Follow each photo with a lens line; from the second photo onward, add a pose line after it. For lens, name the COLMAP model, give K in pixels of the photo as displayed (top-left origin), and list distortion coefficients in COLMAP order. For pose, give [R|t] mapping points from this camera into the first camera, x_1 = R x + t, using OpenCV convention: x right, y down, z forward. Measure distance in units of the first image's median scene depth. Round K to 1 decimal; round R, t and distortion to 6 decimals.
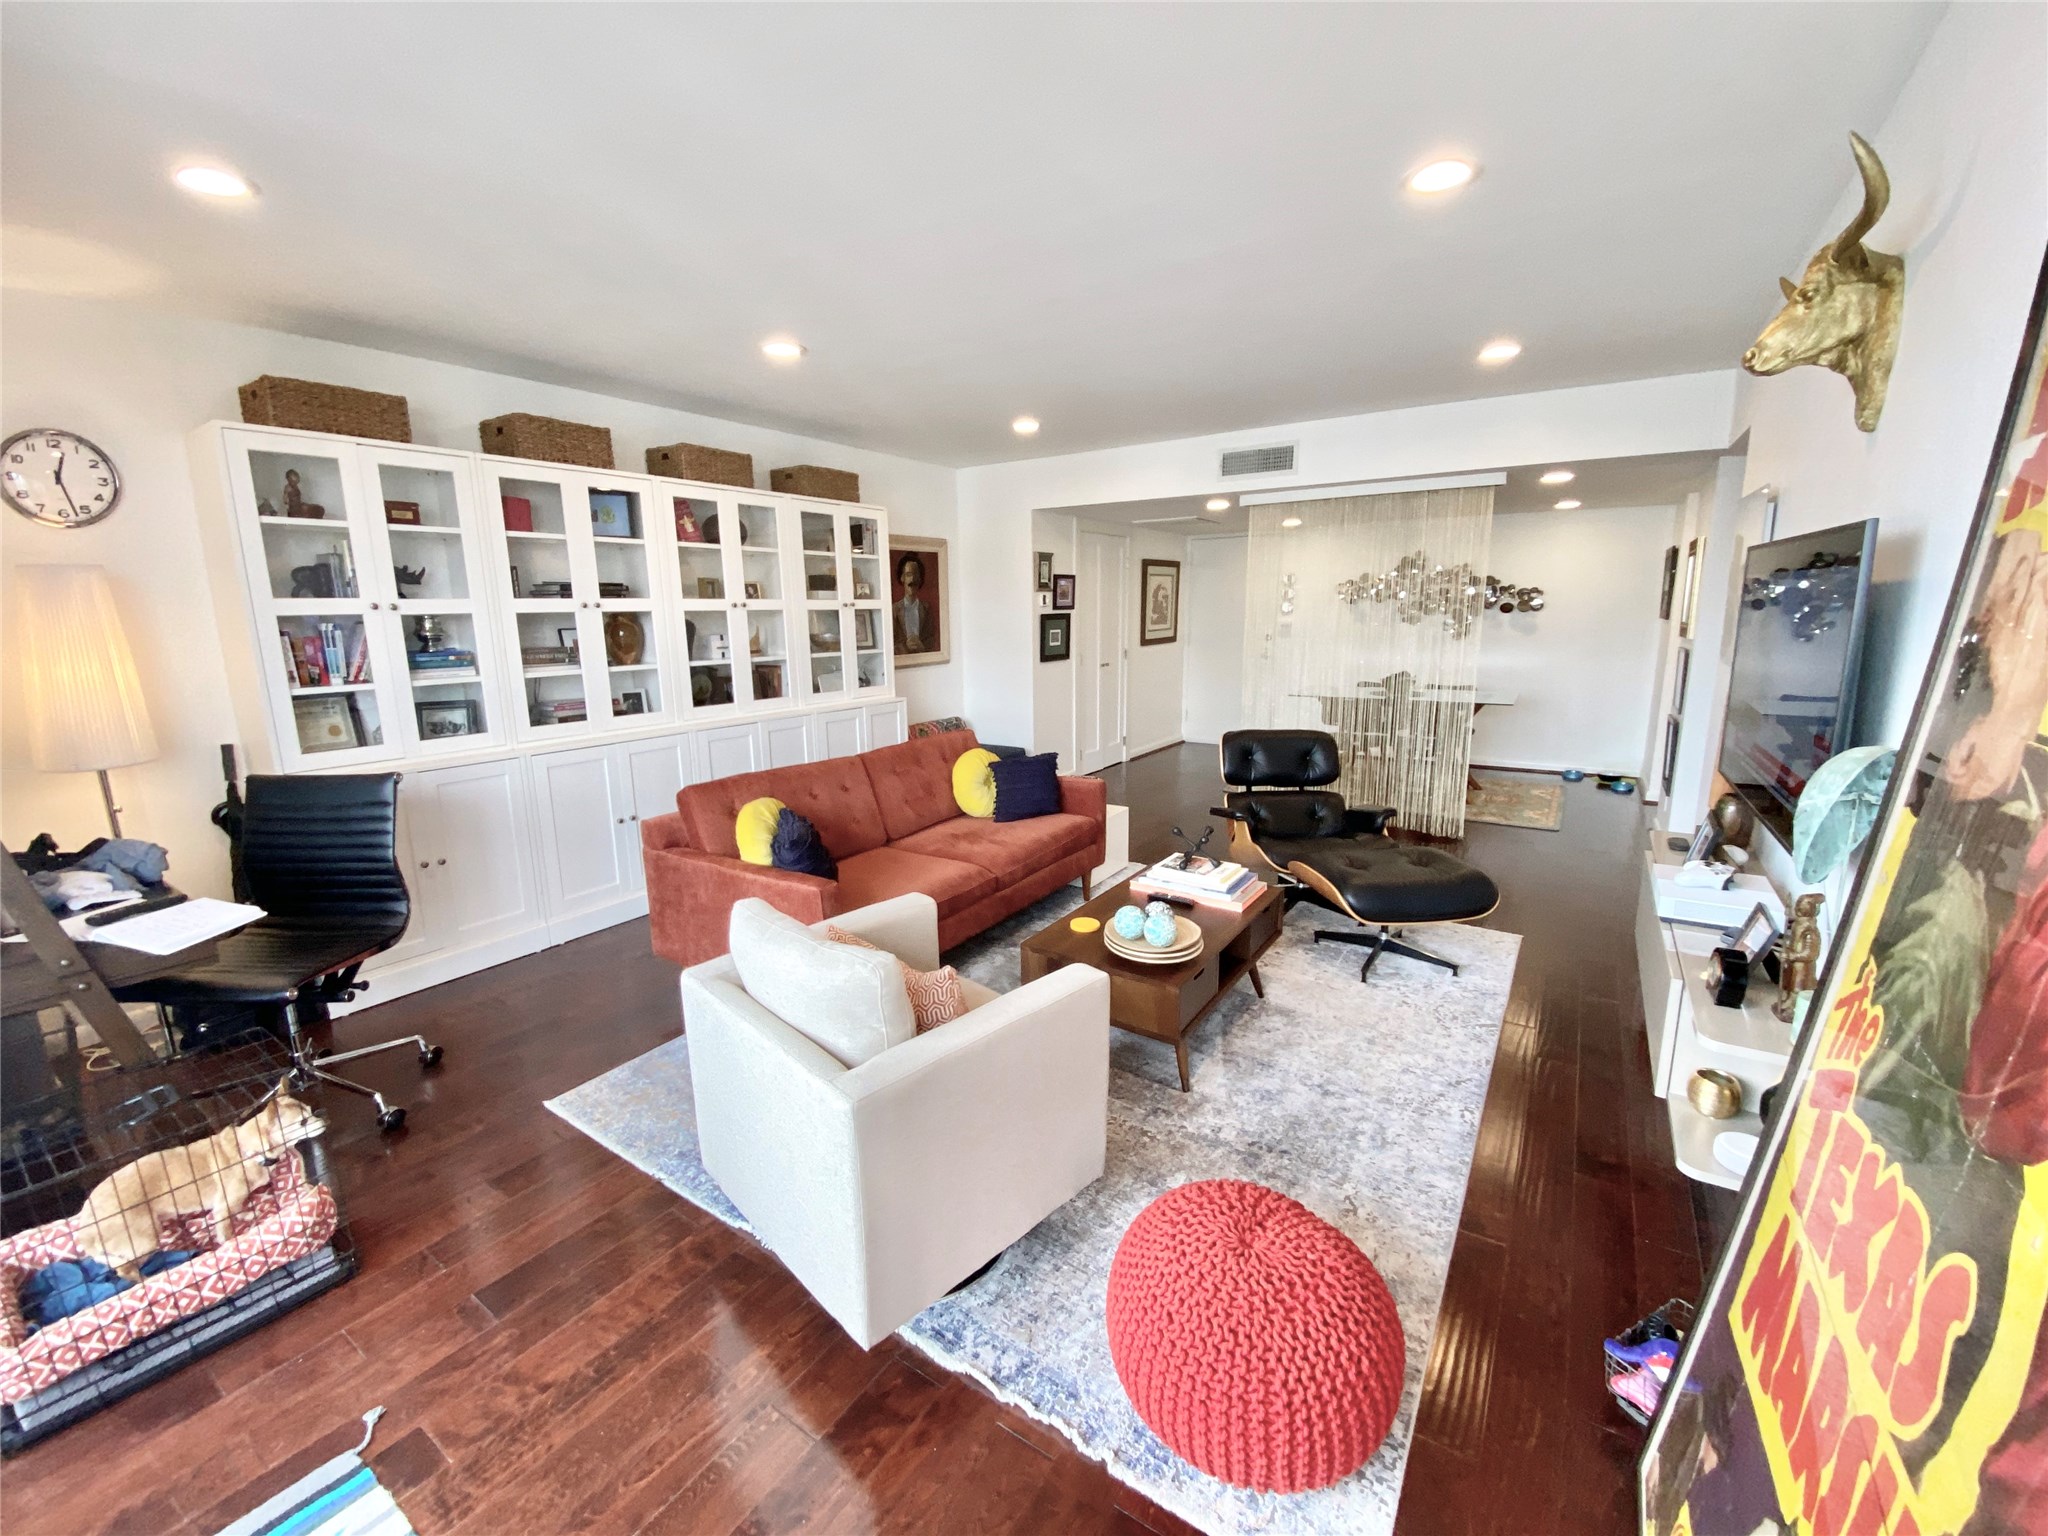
lens RADIAL K [[828.0, 0, 1020.5], [0, 828.0, 769.8], [0, 0, 1]] dist [0.022631, -0.022222]
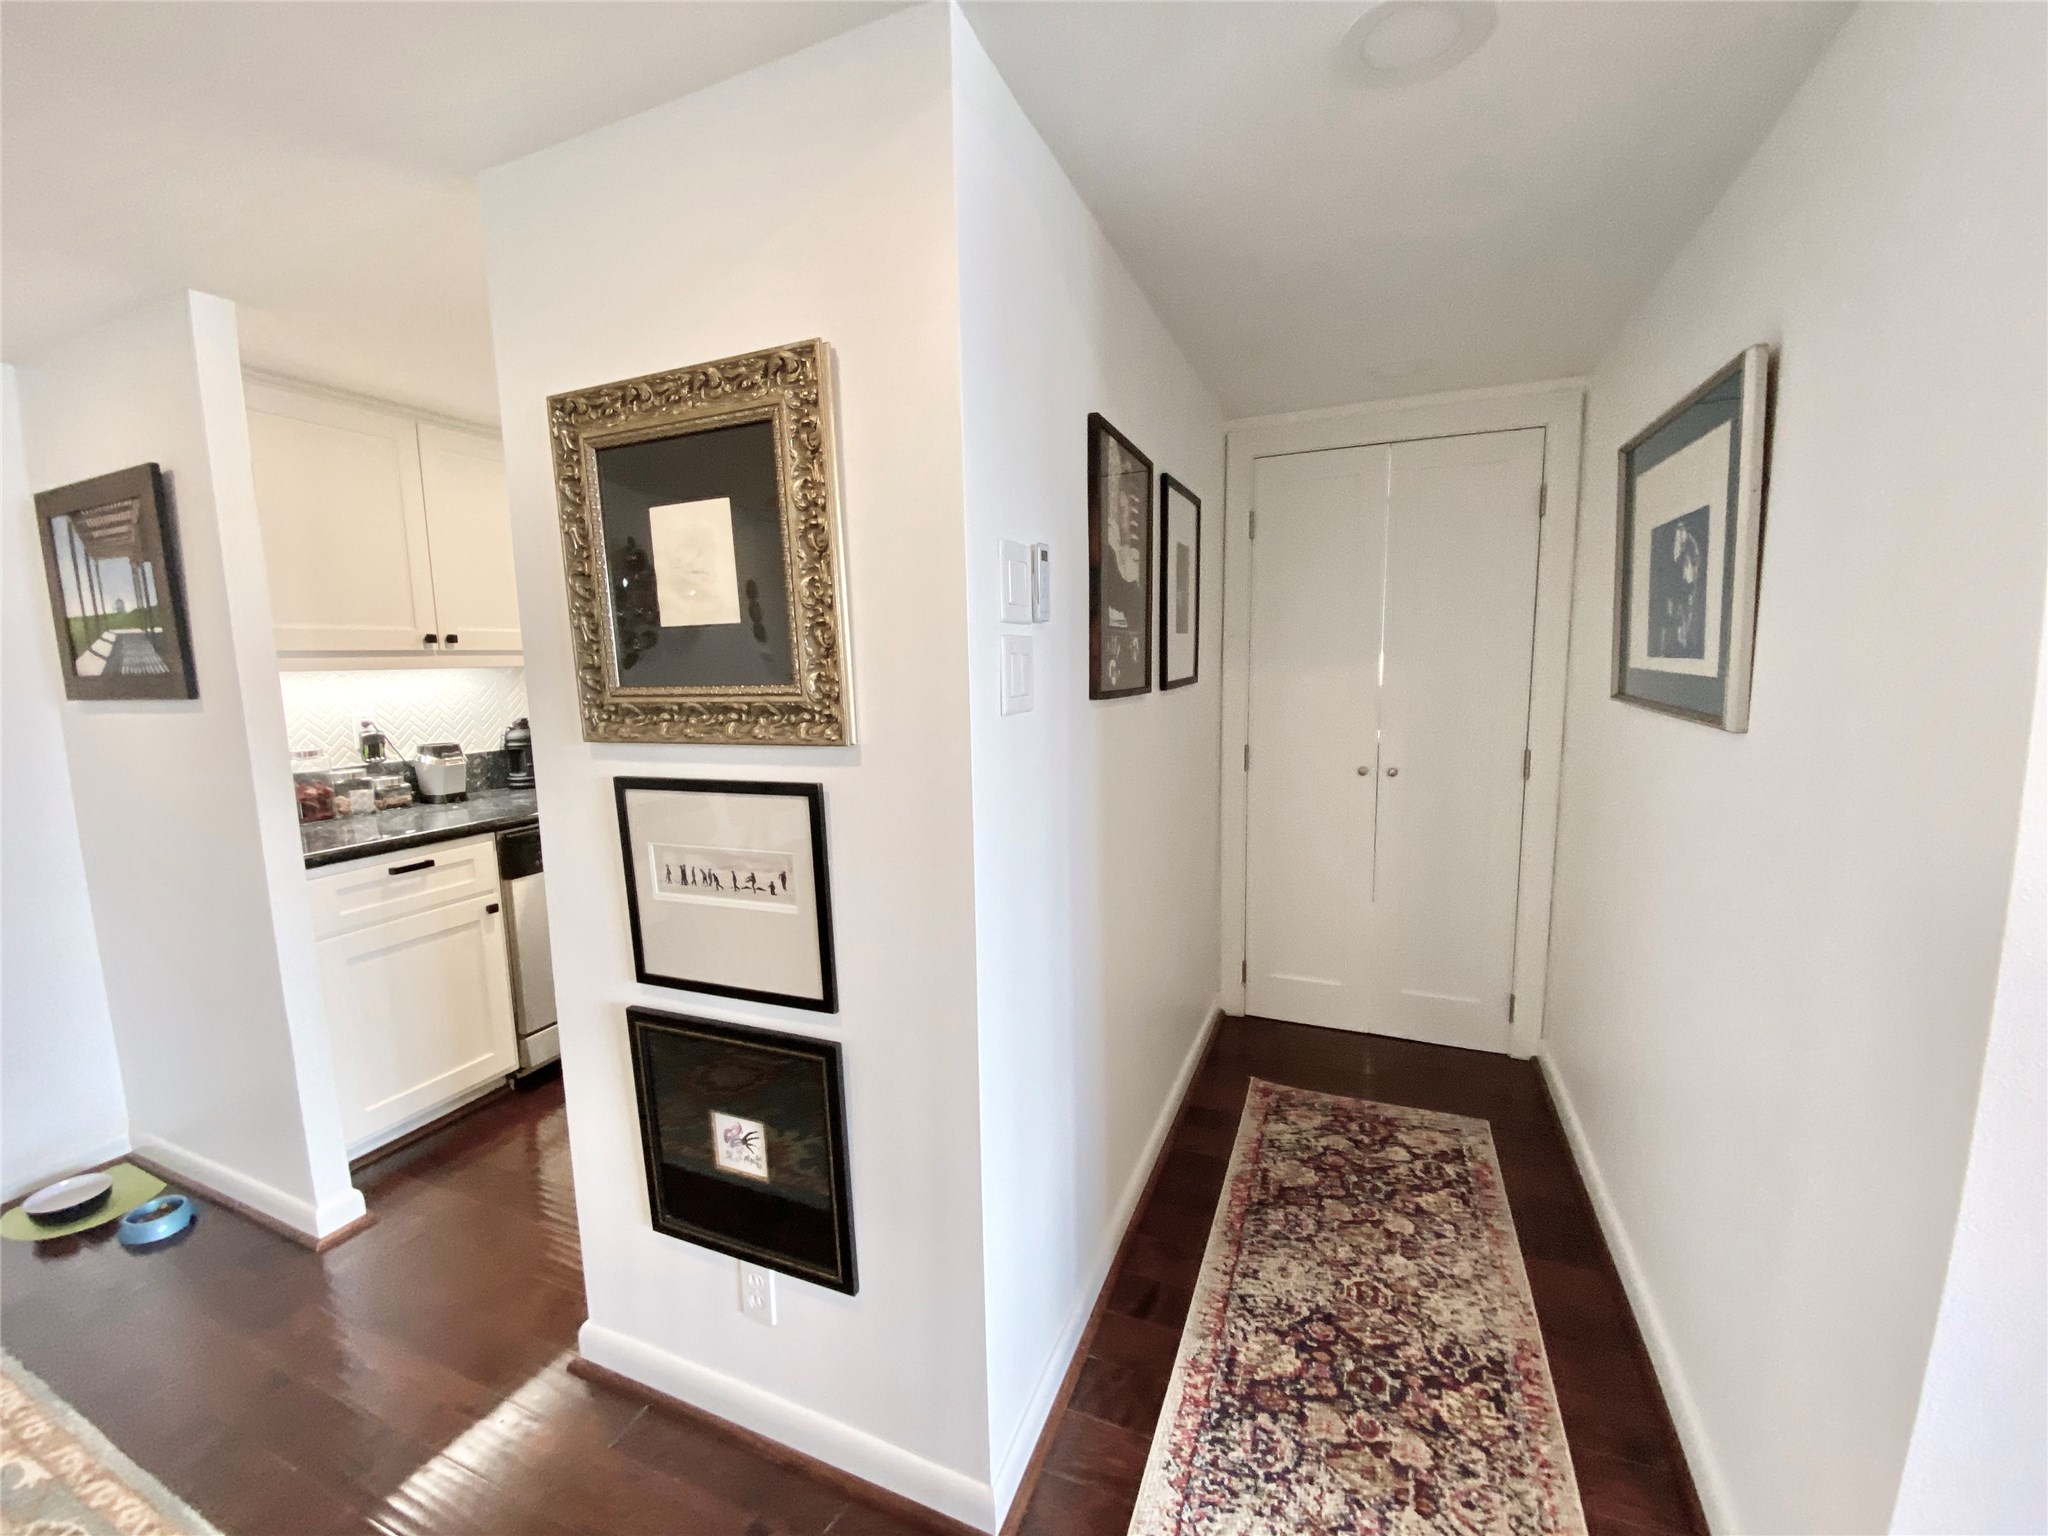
lens RADIAL K [[834.7, 0, 1016.1], [0, 834.7, 770.4], [0, 0, 1]] dist [0.010568, -0.014942]
pose [[-0.188860, -0.108381, 0.976005, 0.370465], [0.209903, 0.966465, 0.147938, -0.124286], [-0.959308, 0.232806, -0.159777, 0.690965]]
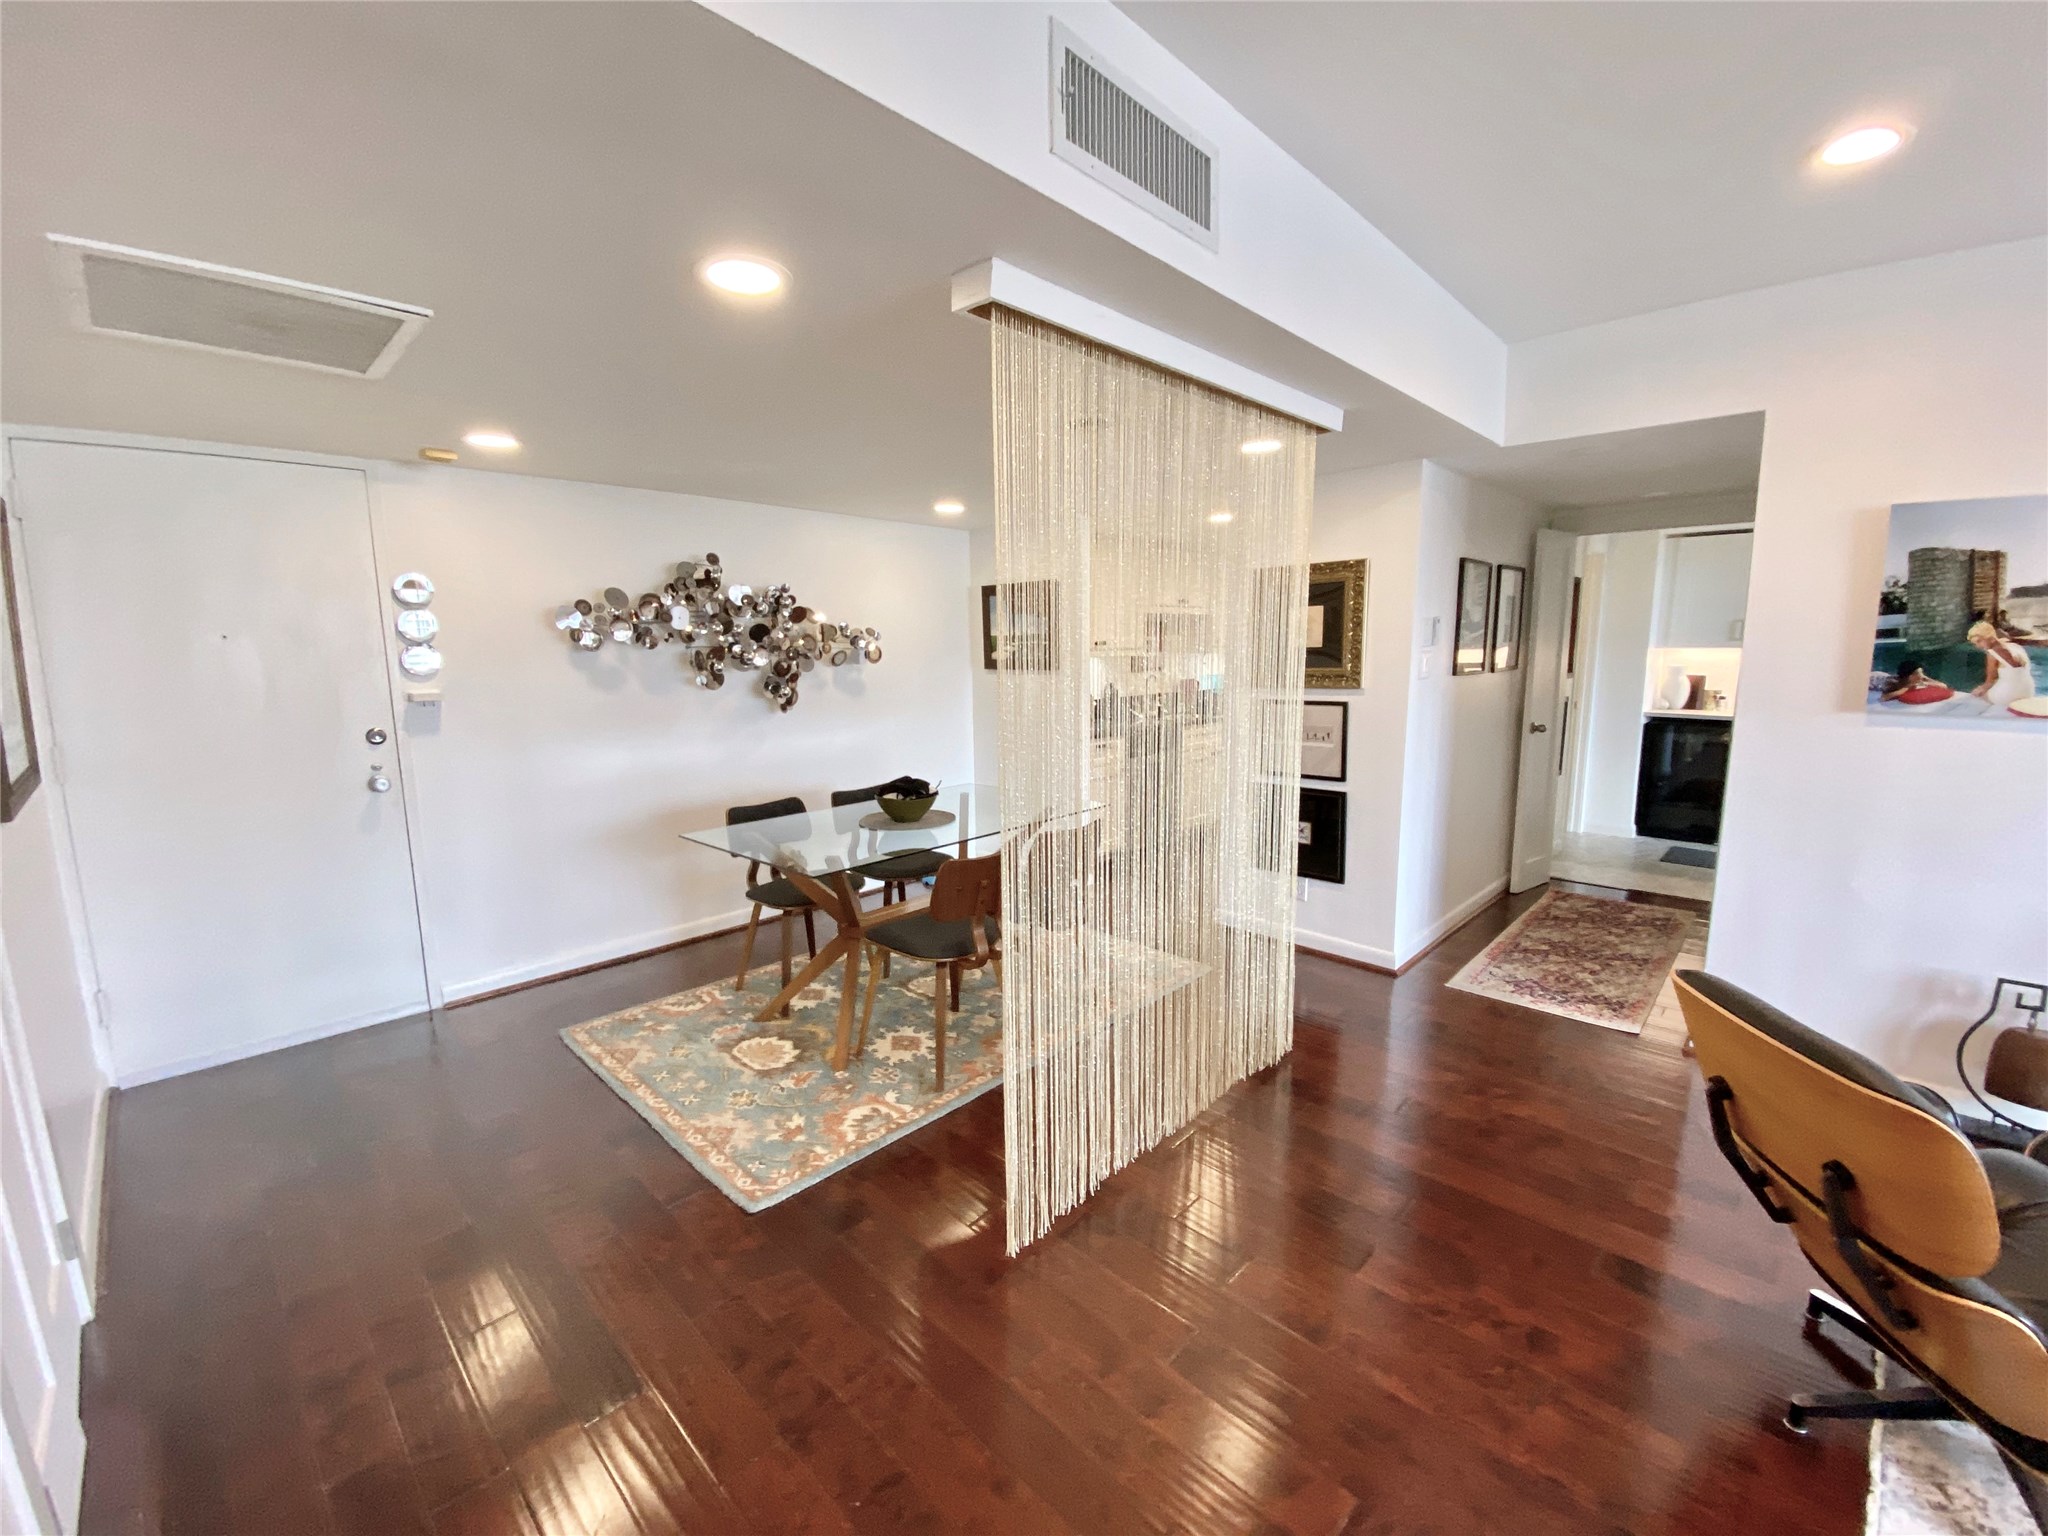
lens RADIAL K [[819.9, 0, 1017.4], [0, 819.9, 769.8], [0, 0, 1]] dist [0.028097, -0.027473]
pose [[0.182314, -0.131384, 0.974423, -0.028201], [0.197285, 0.975766, 0.094653, -0.154556], [-0.963245, 0.174982, 0.203816, 0.815016]]
